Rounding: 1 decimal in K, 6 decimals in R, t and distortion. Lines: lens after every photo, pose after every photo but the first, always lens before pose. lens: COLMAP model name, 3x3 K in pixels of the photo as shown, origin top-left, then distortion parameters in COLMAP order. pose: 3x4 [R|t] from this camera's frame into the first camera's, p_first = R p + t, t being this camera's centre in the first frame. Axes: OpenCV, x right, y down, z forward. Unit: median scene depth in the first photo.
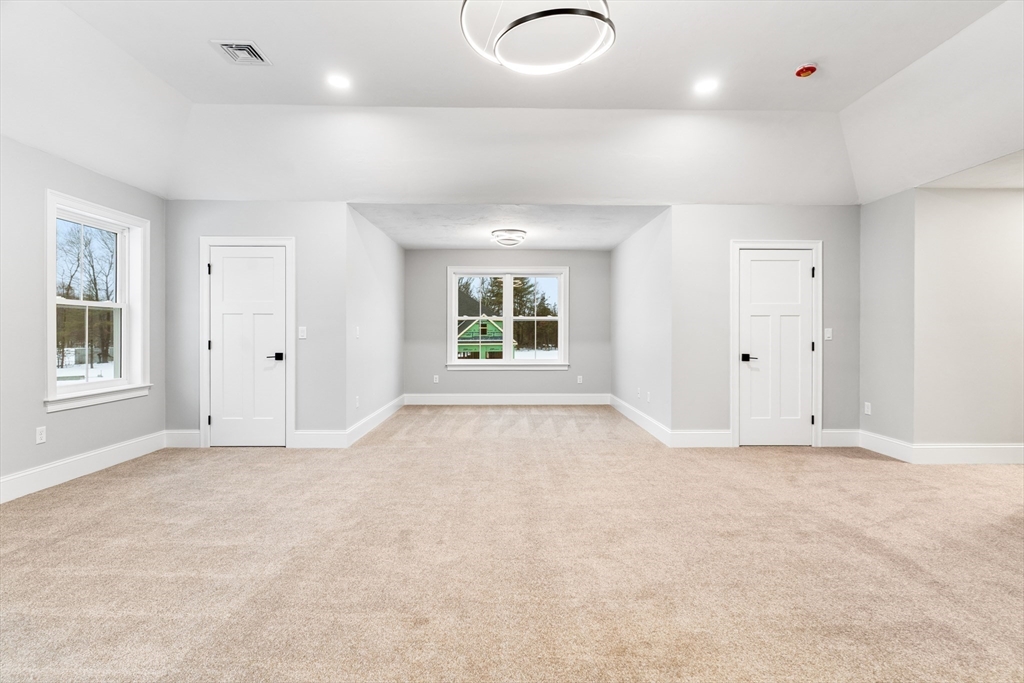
lens RADIAL K [[490.2, 0, 517.7], [0, 490.2, 333.8], [0, 0, 1]] dist [0.000831, 0.000448]
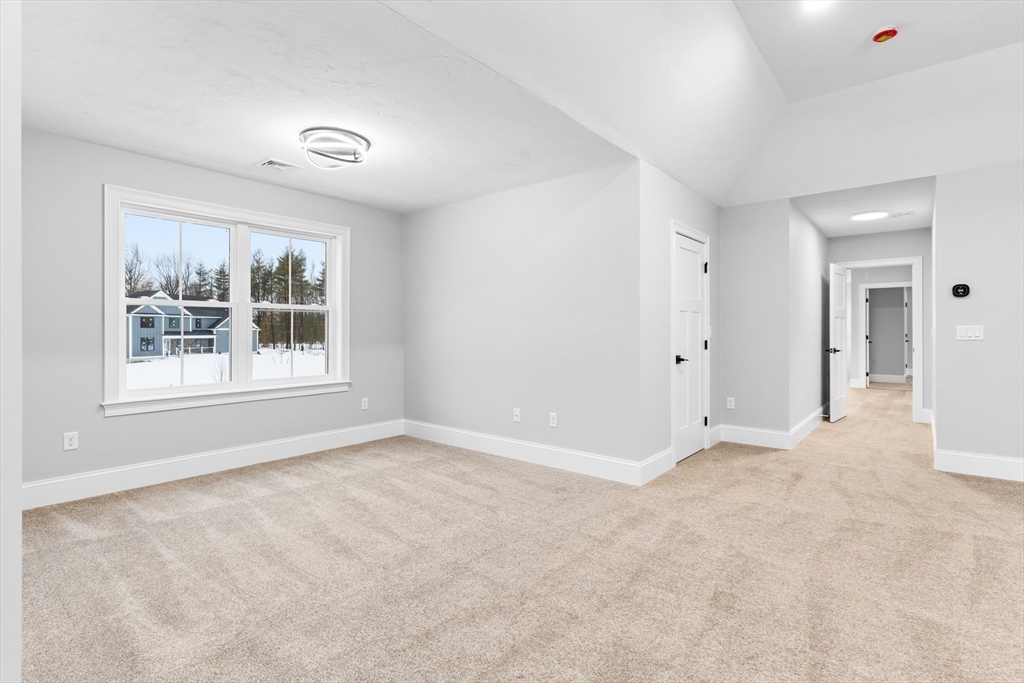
lens RADIAL K [[490.2, 0, 517.7], [0, 490.2, 333.8], [0, 0, 1]] dist [0.000831, 0.000448]
pose [[0.655926, -0.006325, 0.754799, -0.372083], [0.005740, 0.999978, 0.003391, -0.001198], [-0.754803, 0.002109, 0.655948, 0.668173]]
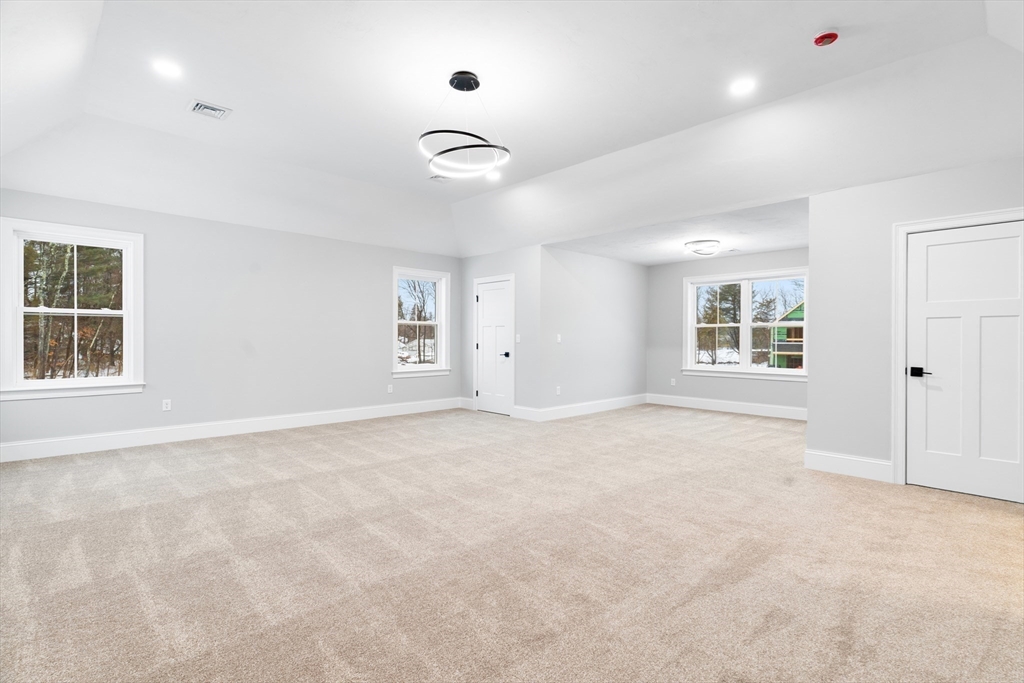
lens RADIAL K [[487.7, 0, 512.0], [0, 487.7, 341.5], [0, 0, 1]] dist [-0.002494, -0.000204]
pose [[0.679918, 0.006547, -0.733259, 0.608914], [-0.006309, 0.999975, 0.003078, 0.001770], [0.733261, 0.002533, 0.679942, 0.003984]]
